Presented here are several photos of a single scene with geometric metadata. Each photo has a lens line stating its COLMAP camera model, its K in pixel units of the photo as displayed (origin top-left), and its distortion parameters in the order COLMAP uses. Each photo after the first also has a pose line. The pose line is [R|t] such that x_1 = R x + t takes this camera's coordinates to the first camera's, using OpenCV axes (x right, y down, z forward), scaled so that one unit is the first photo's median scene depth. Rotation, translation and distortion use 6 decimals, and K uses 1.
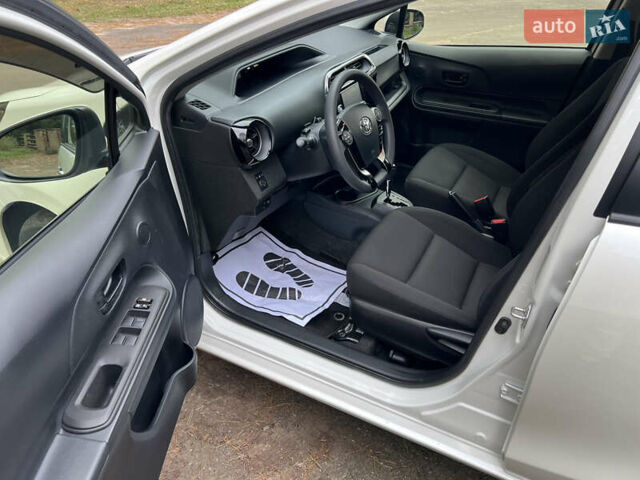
lens RADIAL K [[479.0, 0, 320.0], [0, 479.0, 240.0], [0, 0, 1]] dist [0.056975, -0.061066]
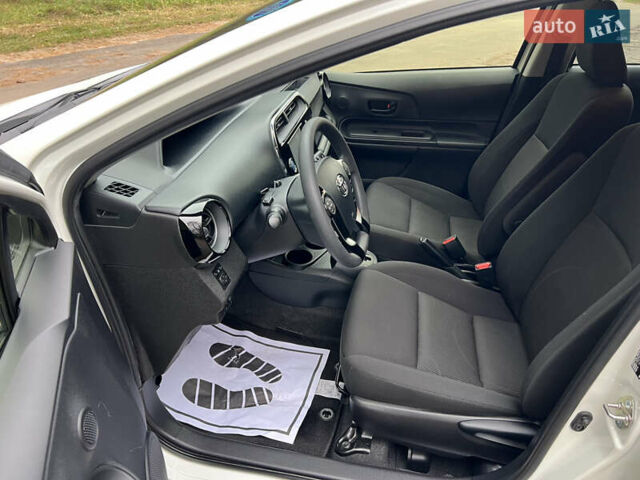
lens RADIAL K [[479.0, 0, 320.0], [0, 479.0, 240.0], [0, 0, 1]] dist [0.056975, -0.061066]
pose [[0.957249, -0.155819, 0.243709, -0.128674], [0.164471, 0.986261, -0.015433, -0.123264], [-0.237956, 0.054857, 0.969726, 0.211187]]
